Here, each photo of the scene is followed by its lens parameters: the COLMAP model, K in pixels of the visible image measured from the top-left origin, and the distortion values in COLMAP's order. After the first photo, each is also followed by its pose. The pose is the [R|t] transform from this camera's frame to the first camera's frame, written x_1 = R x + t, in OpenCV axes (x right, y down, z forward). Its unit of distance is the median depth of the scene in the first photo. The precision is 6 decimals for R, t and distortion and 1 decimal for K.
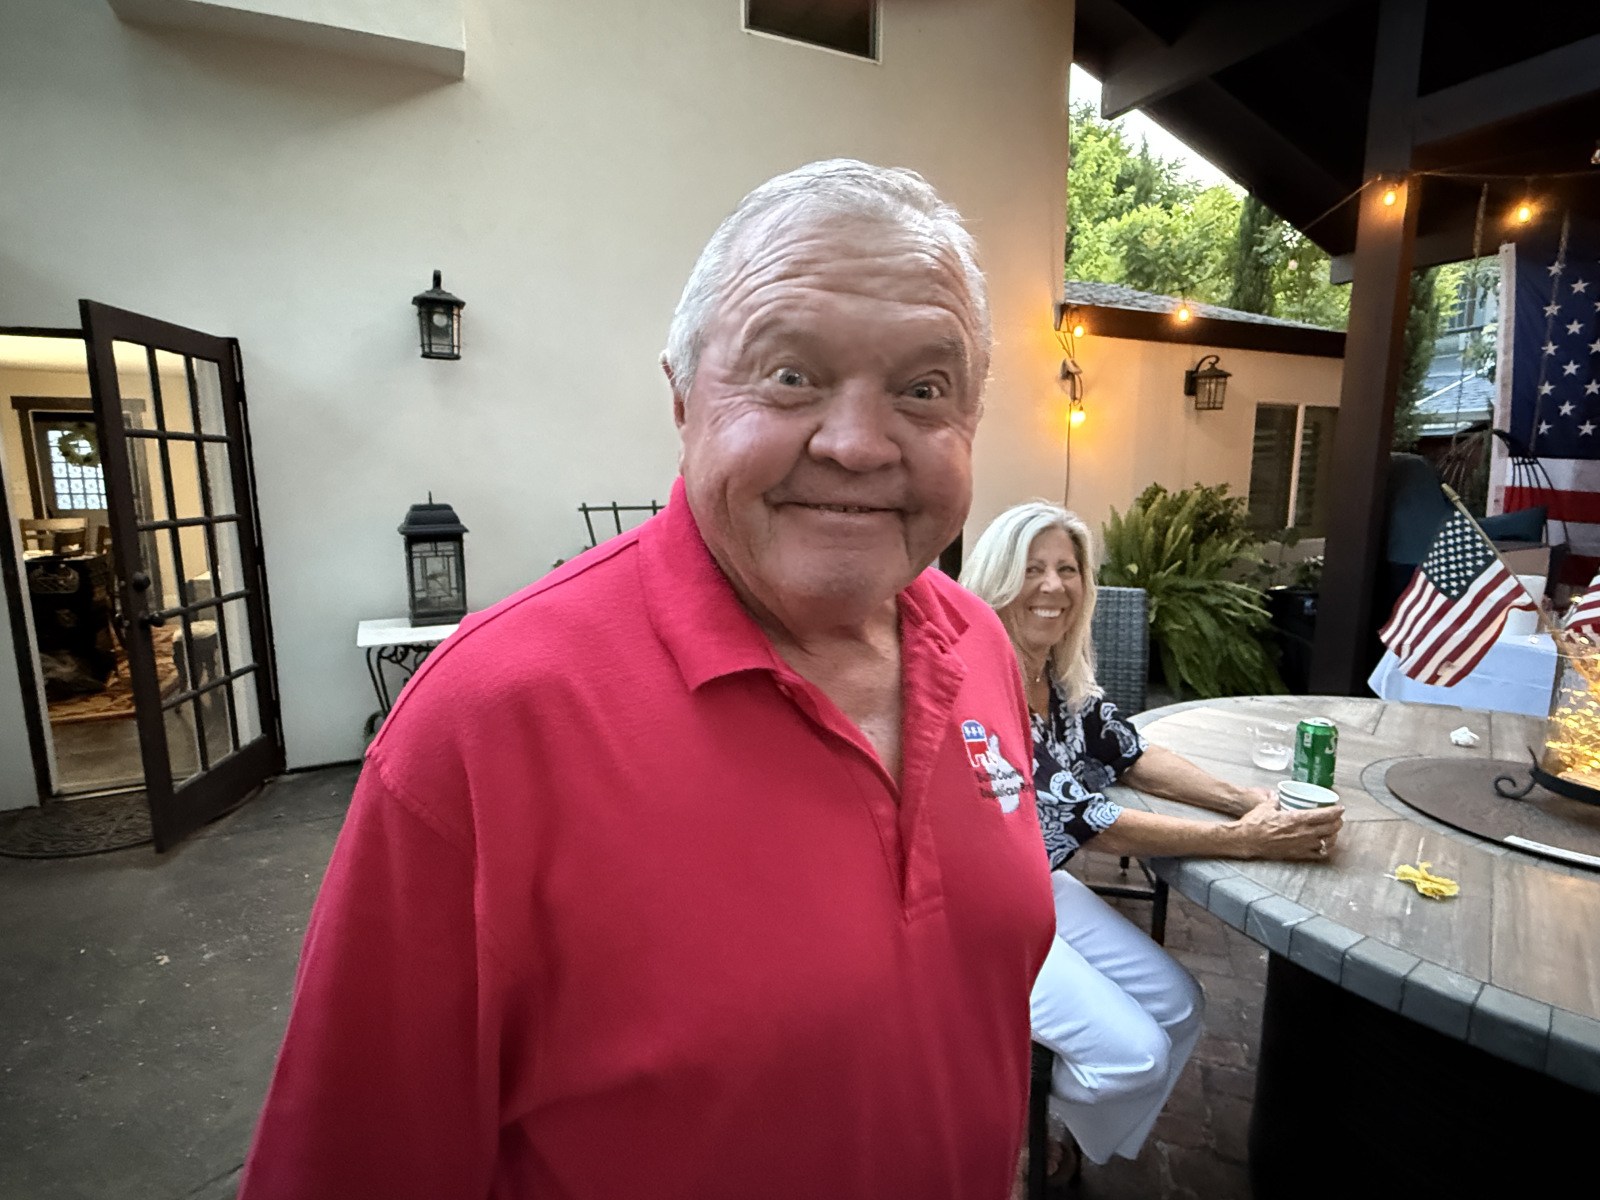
lens RADIAL K [[798.2, 0, 800.5], [0, 798.2, 600.1], [0, 0, 1]] dist [-0.012357, 0.001963]
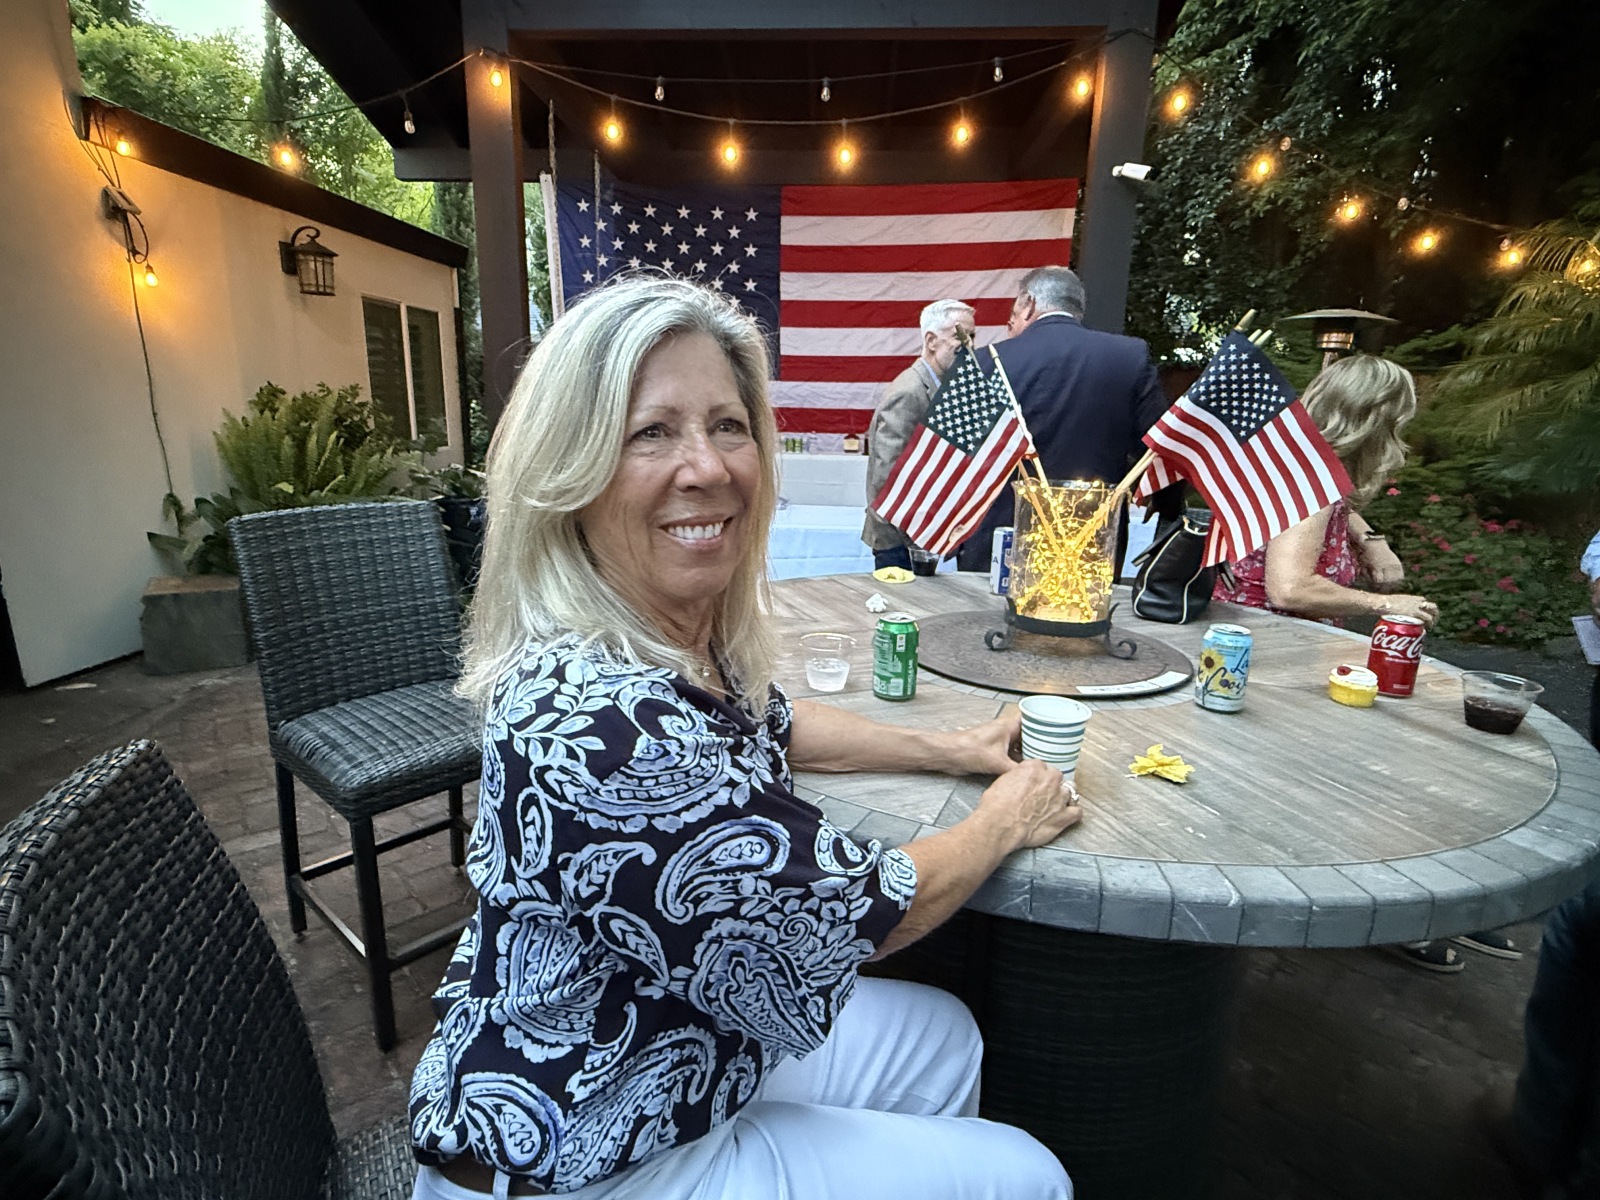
lens RADIAL K [[798.2, 0, 798.0], [0, 798.2, 606.8], [0, 0, 1]] dist [-0.012357, 0.001963]
pose [[0.492175, -0.205345, 0.845930, -0.071370], [0.114074, 0.978613, 0.171183, -0.009215], [-0.862989, 0.012247, 0.505074, 0.685506]]
